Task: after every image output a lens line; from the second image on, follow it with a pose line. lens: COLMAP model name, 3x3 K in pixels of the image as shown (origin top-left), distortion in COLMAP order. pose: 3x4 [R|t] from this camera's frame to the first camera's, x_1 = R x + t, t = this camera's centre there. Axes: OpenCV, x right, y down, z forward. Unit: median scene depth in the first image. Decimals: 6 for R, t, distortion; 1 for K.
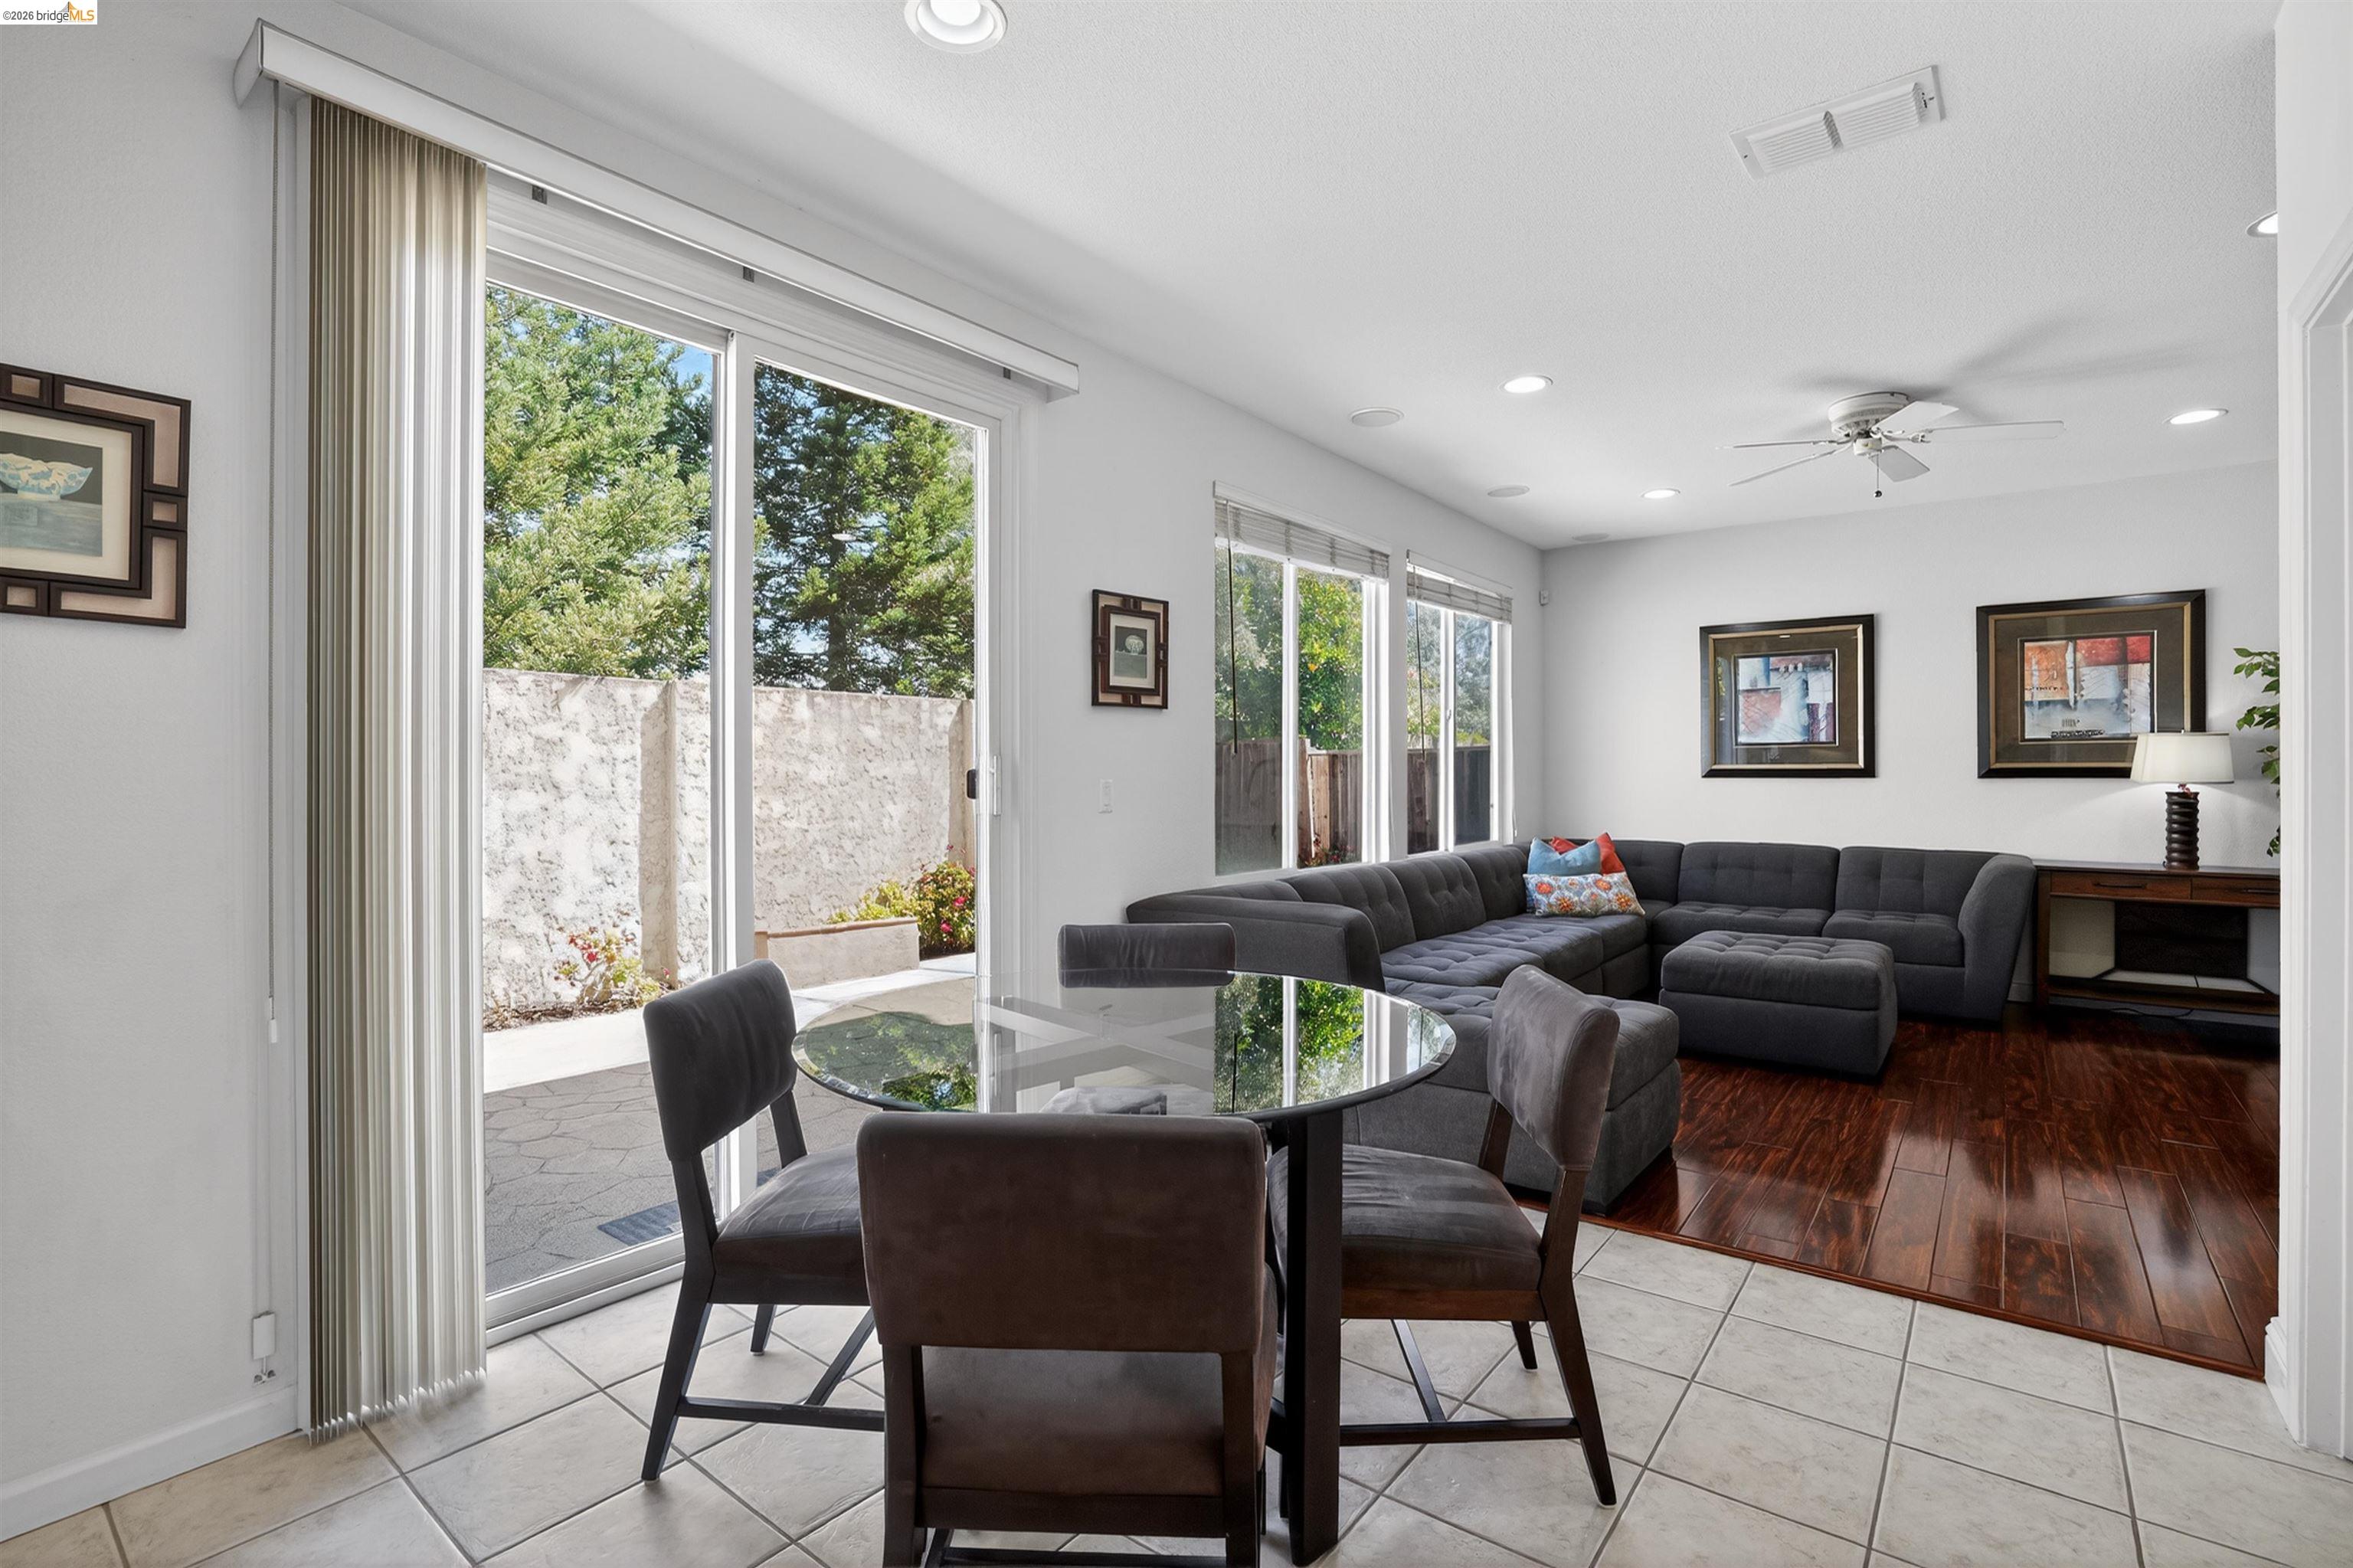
lens RADIAL K [[1100.1, 0, 1181.2], [0, 1100.1, 773.1], [0, 0, 1]] dist [-0.026729, 0.000021]
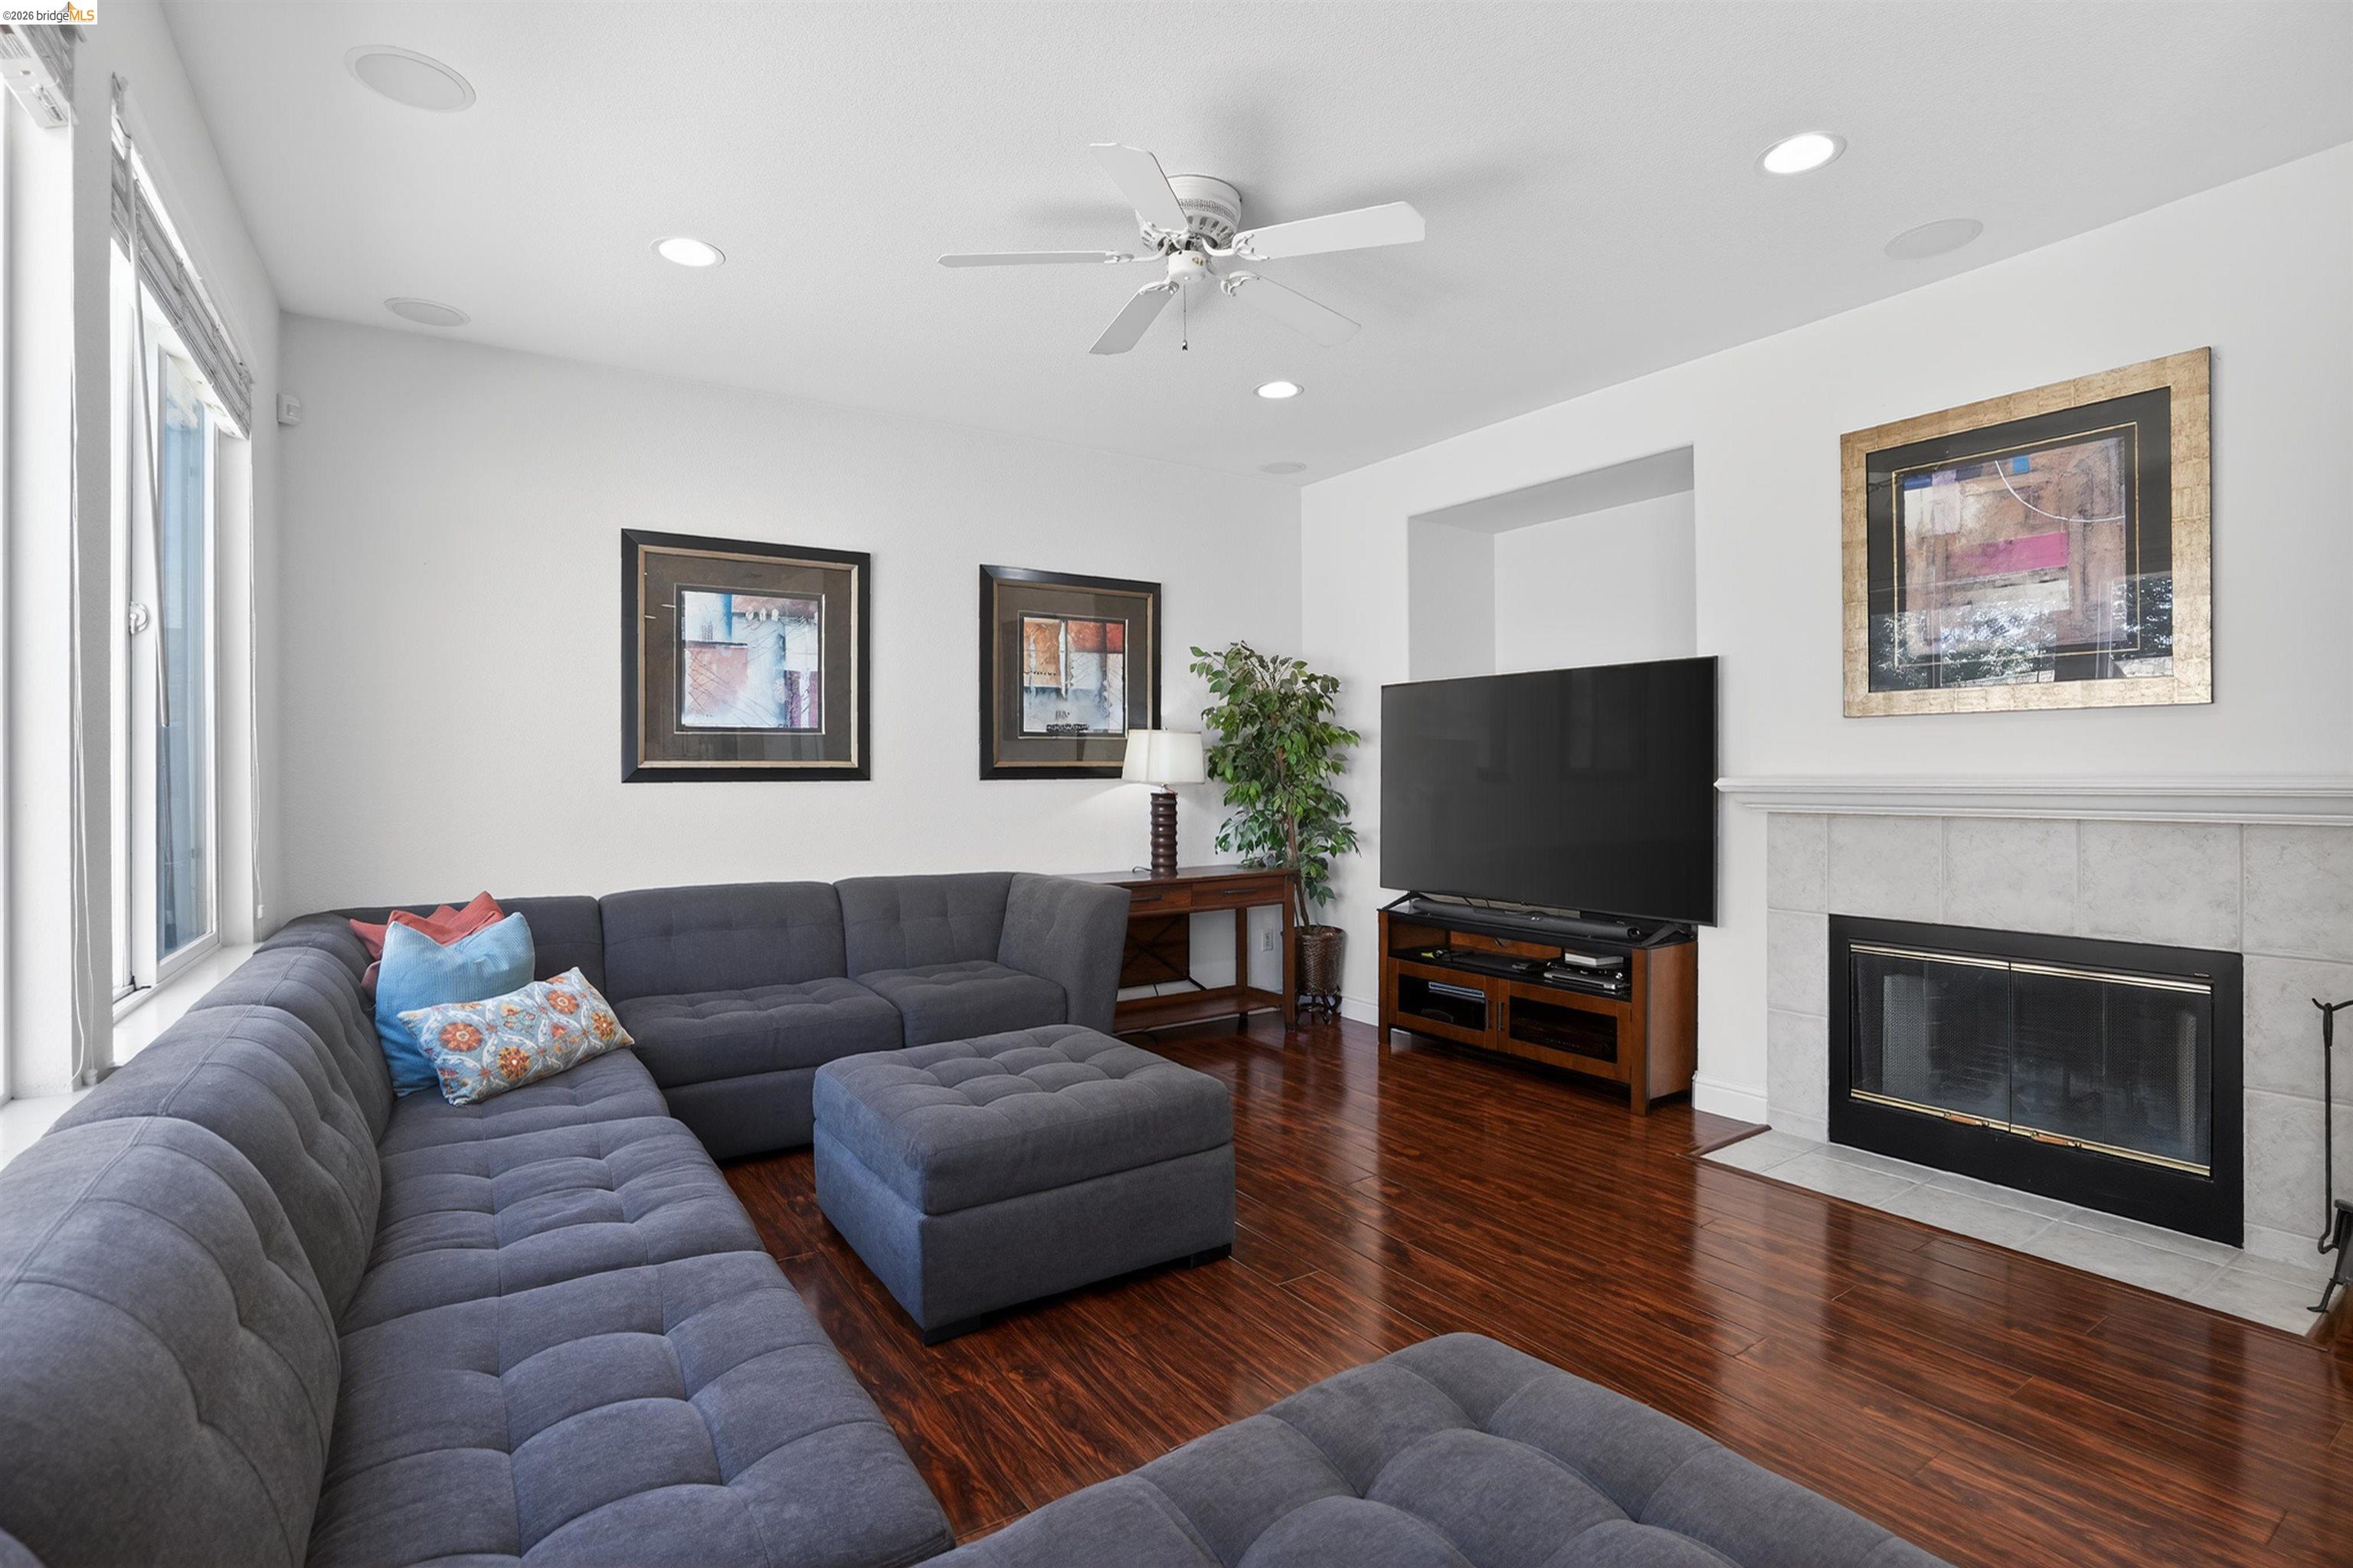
lens RADIAL K [[1149.4, 0, 1180.4], [0, 1149.4, 746.1], [0, 0, 1]] dist [-0.002287, 0.000192]
pose [[0.312371, 0.019108, 0.949768, -0.023492], [0.002217, 0.999780, -0.020843, -0.002307], [-0.949958, 0.008617, 0.312260, 0.629923]]
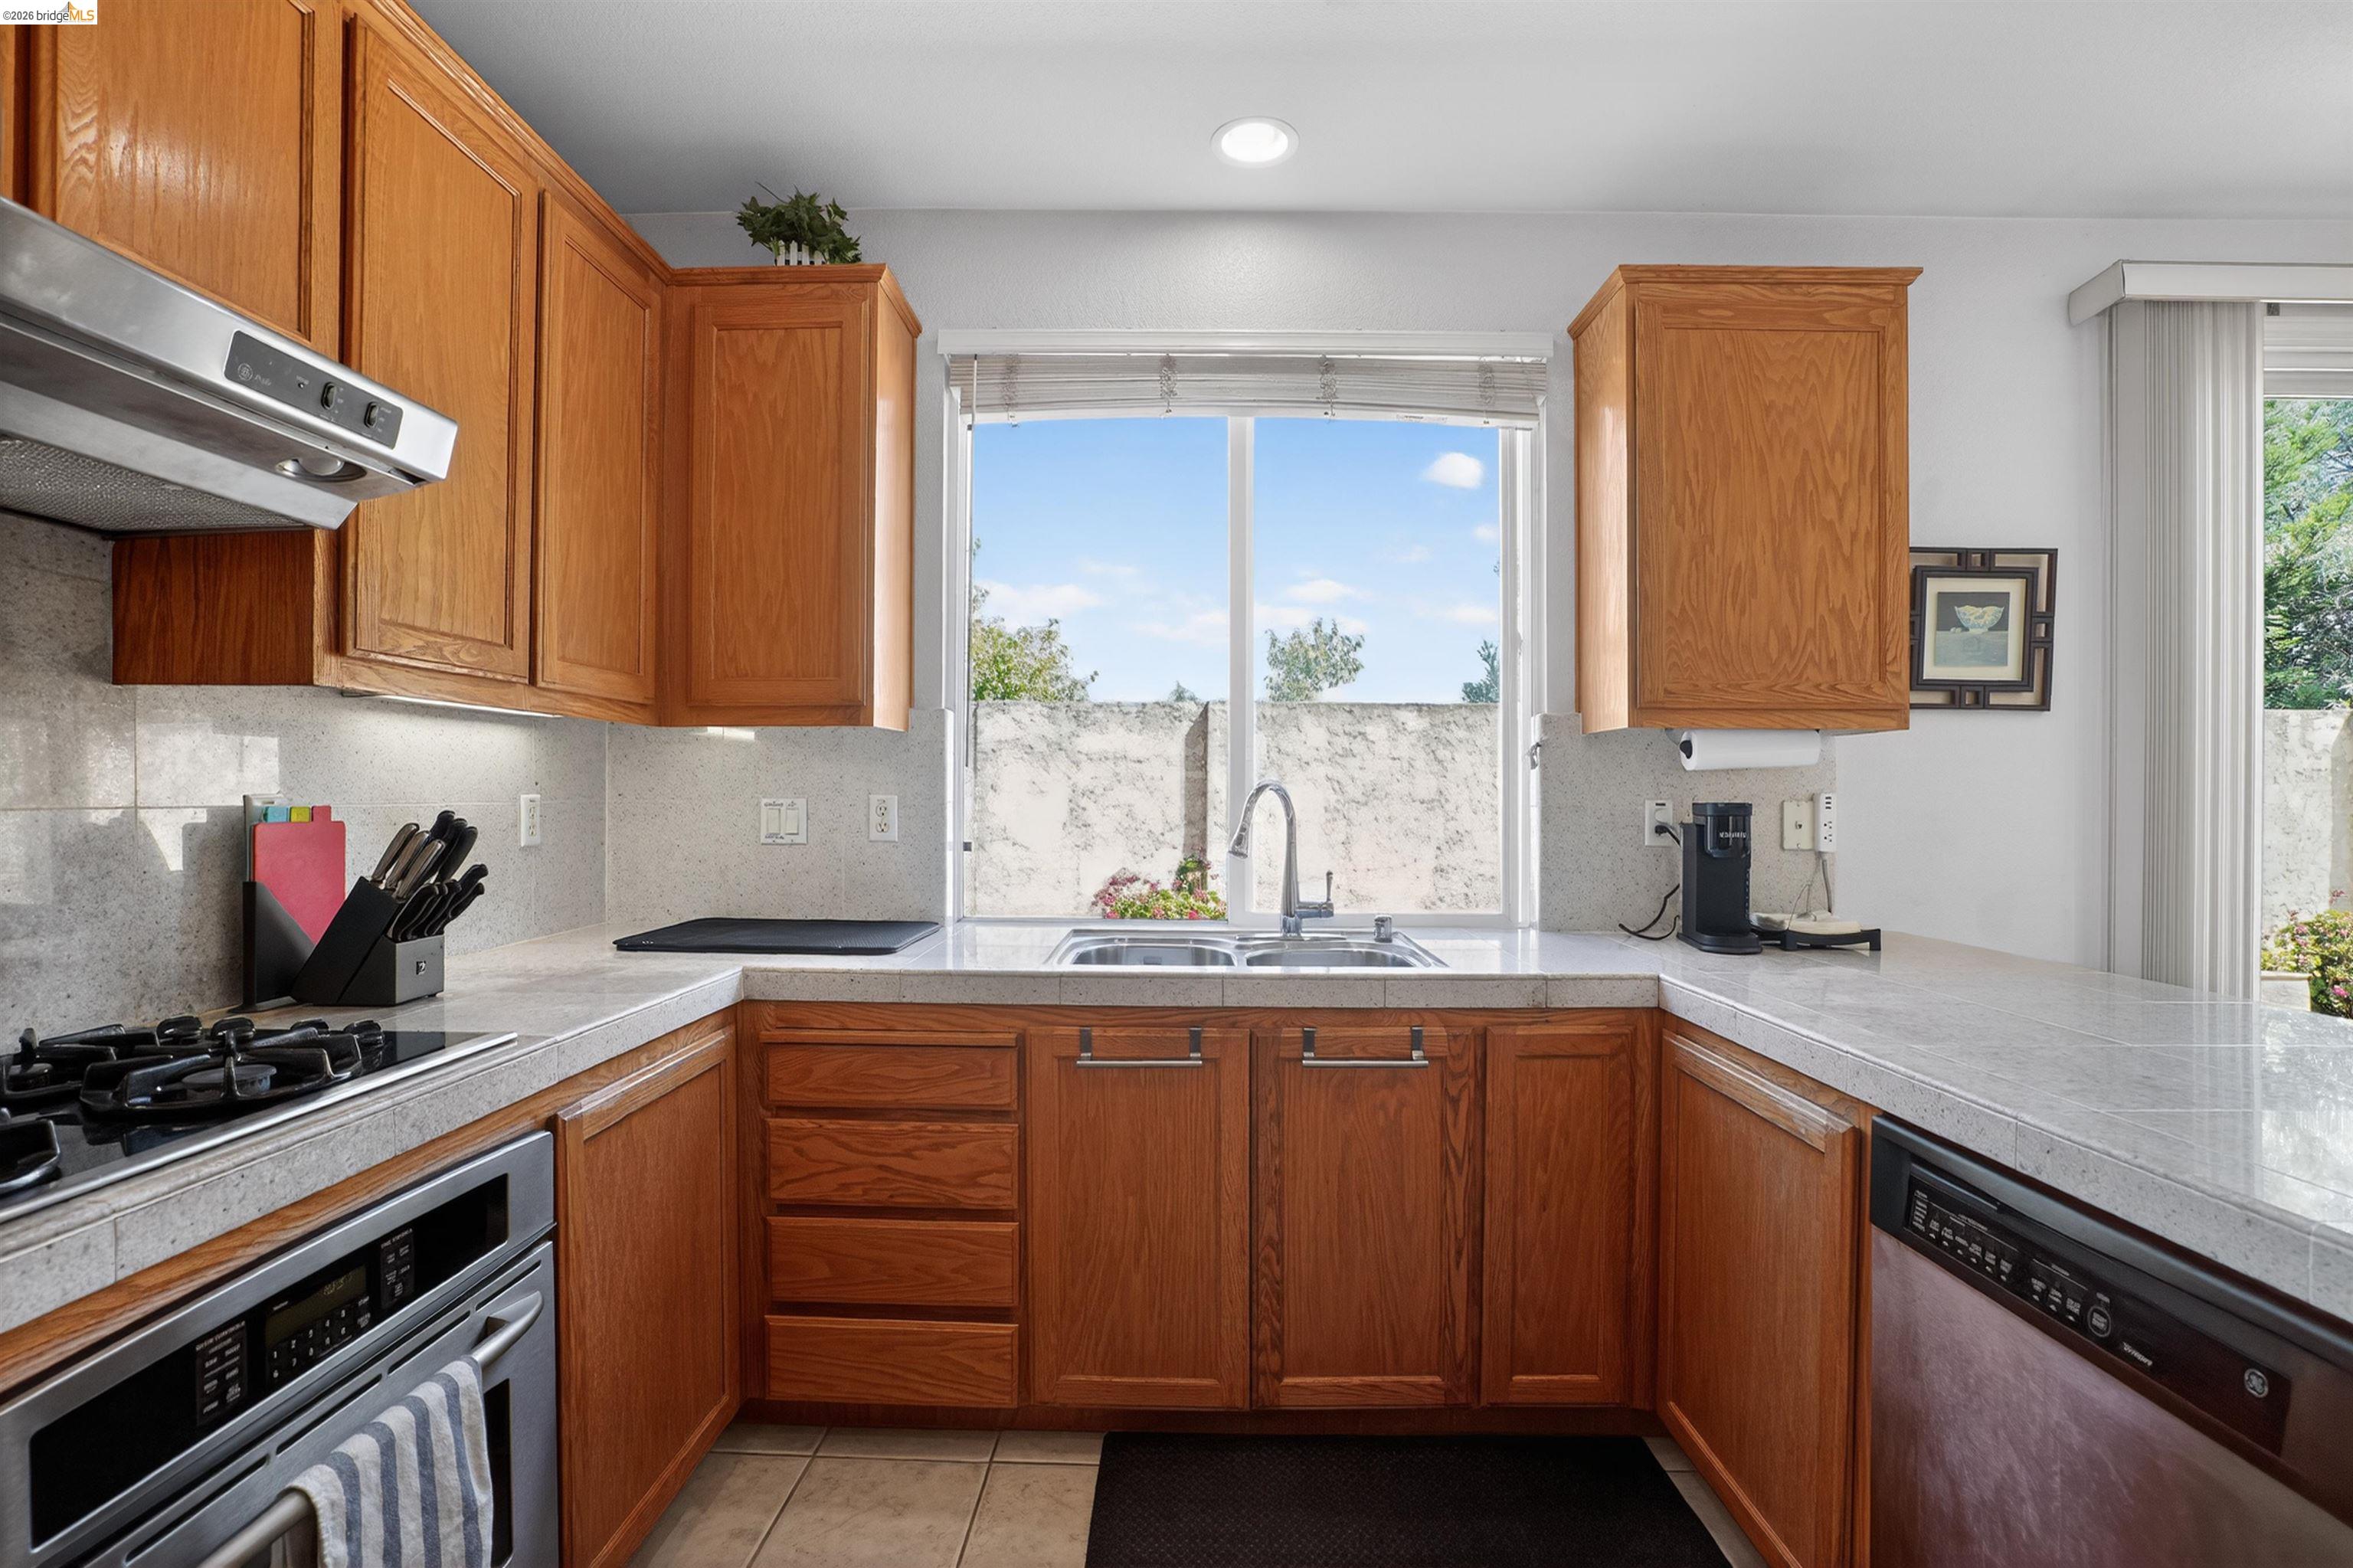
lens RADIAL K [[1057.8, 0, 1176.5], [0, 1057.8, 784.0], [0, 0, 1]] dist [-0.000493, -0.000011]
pose [[0.604599, 0.001845, -0.796528, -0.175025], [-0.006289, 0.999977, -0.002458, -0.009338], [0.796505, 0.006495, 0.604596, -0.257372]]
